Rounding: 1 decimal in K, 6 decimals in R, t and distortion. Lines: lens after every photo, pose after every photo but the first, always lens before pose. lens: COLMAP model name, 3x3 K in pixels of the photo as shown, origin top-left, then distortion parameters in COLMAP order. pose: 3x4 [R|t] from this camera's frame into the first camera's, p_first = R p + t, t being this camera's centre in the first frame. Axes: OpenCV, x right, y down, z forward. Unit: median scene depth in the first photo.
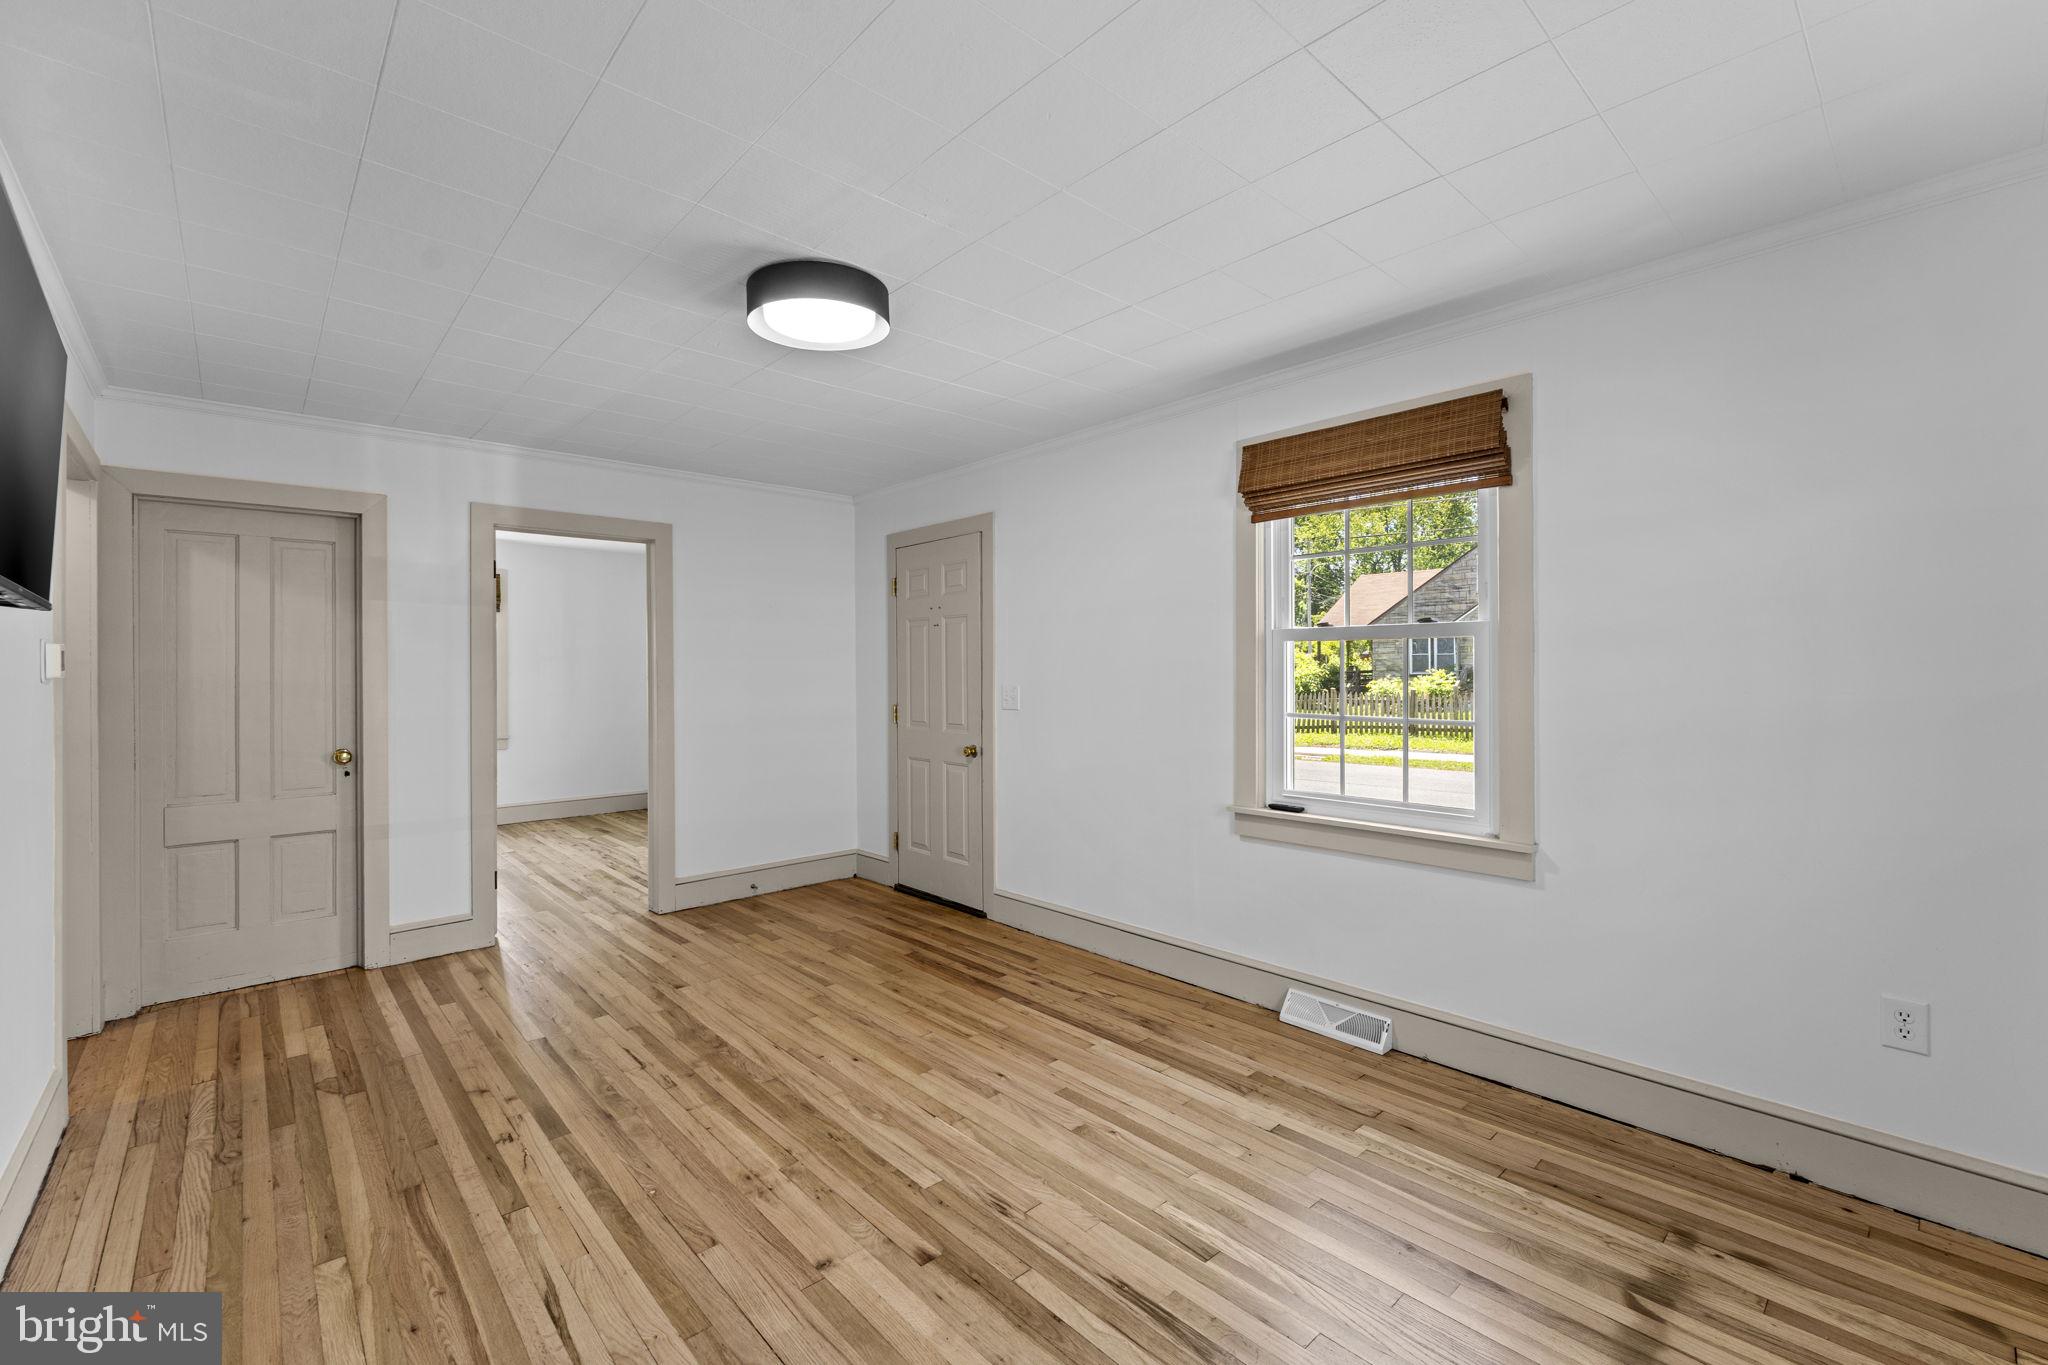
lens RADIAL K [[872.4, 0, 1031.1], [0, 872.4, 681.9], [0, 0, 1]] dist [-0.001210, -0.000044]
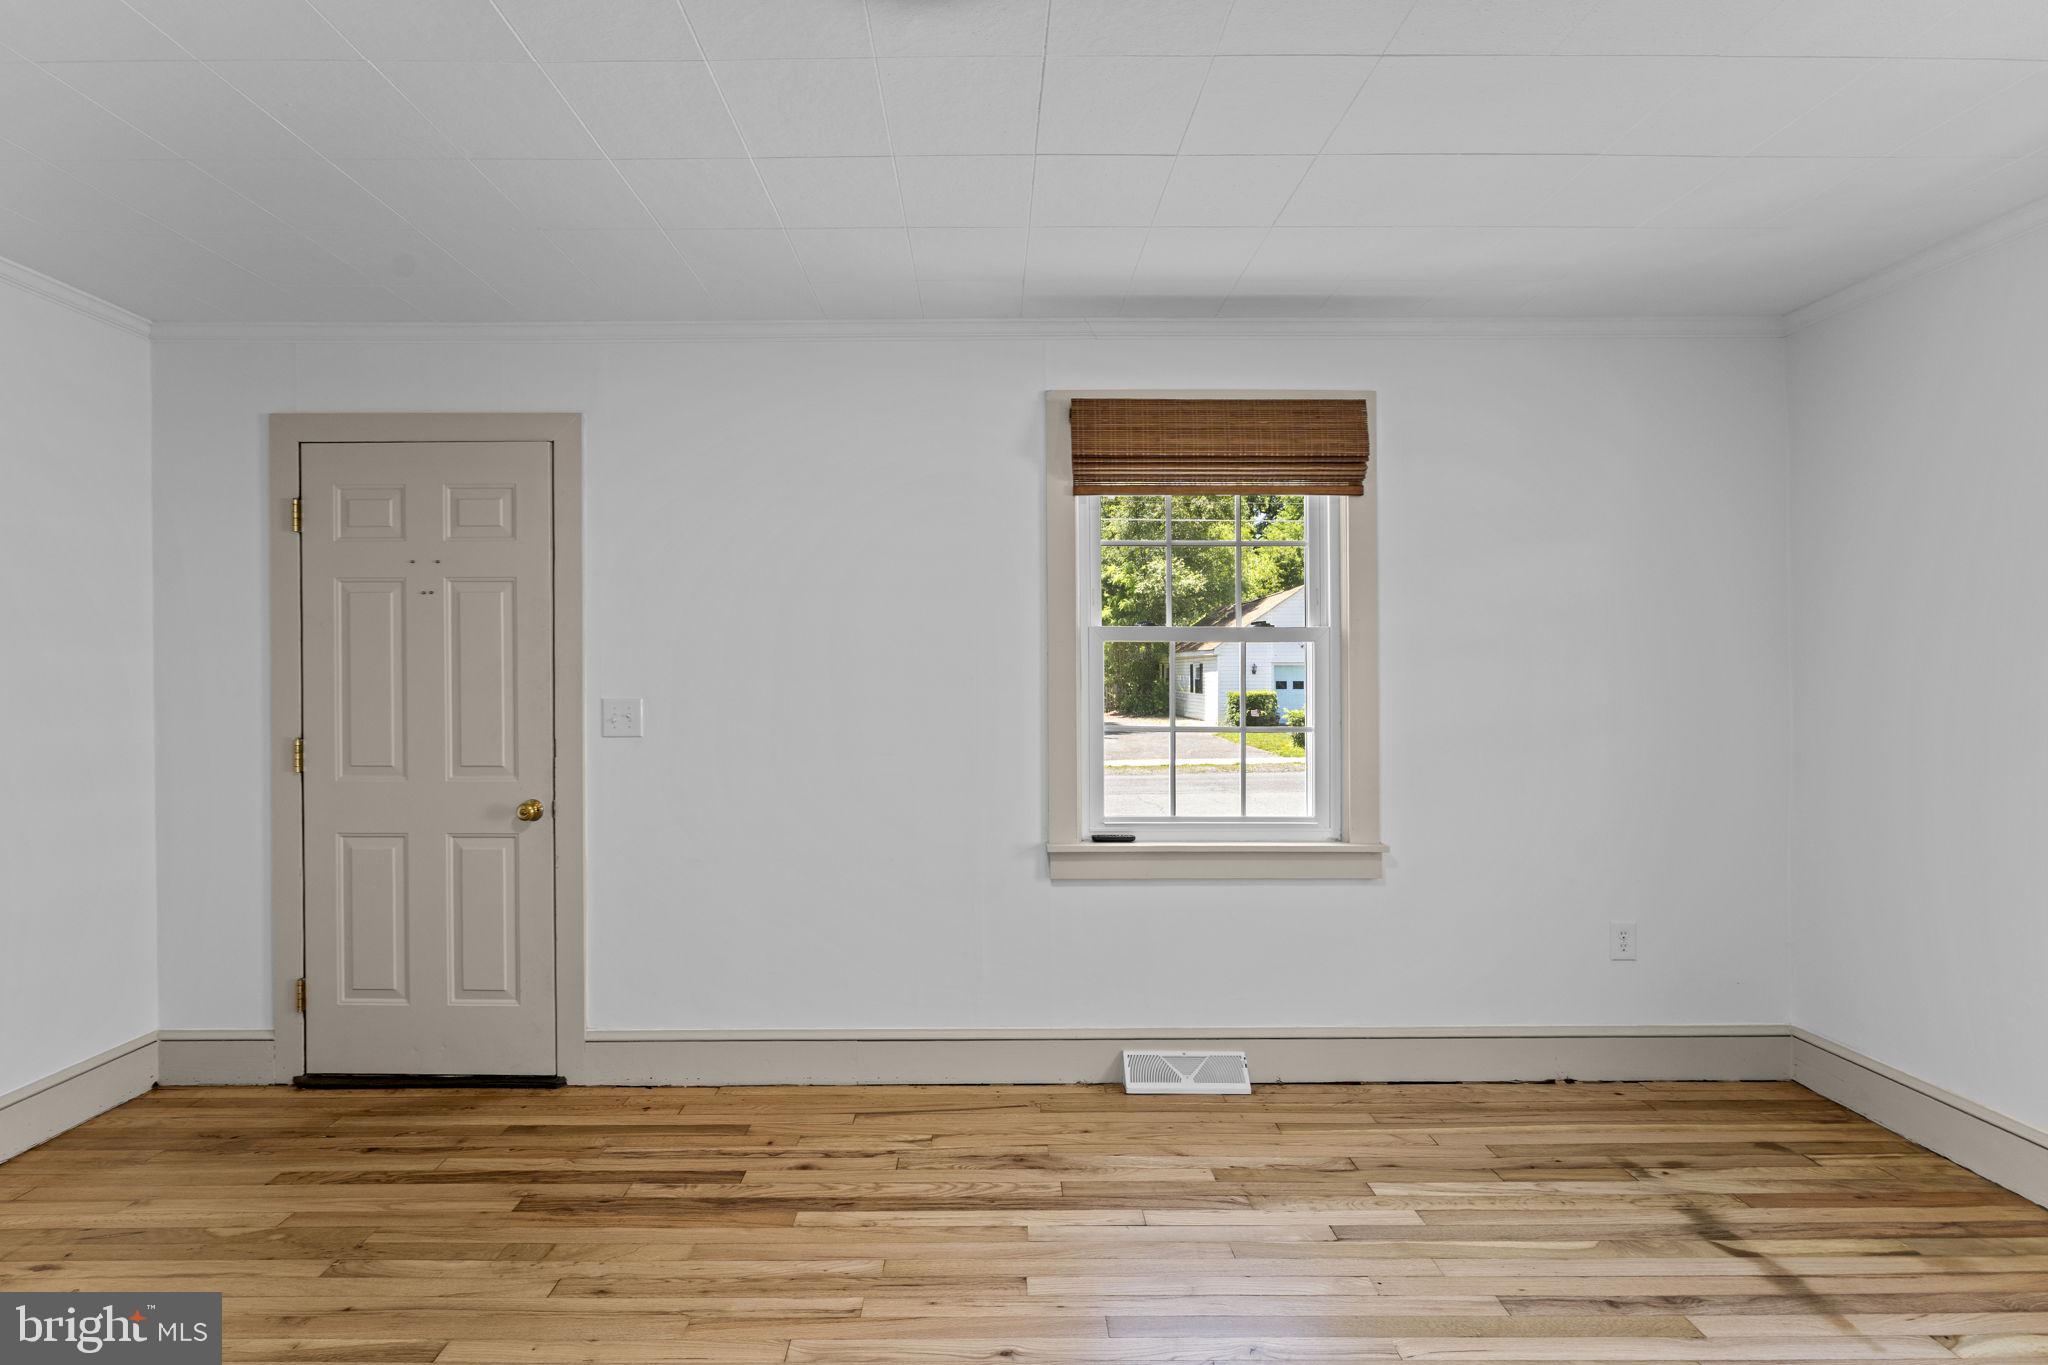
lens RADIAL K [[866.4, 0, 1014.2], [0, 866.4, 687.5], [0, 0, 1]] dist [-0.001581, 0.000057]
pose [[0.672090, -0.000947, 0.740469, -0.428500], [0.006358, 0.999970, -0.004493, 0.001825], [-0.740443, 0.007728, 0.672075, 0.552420]]
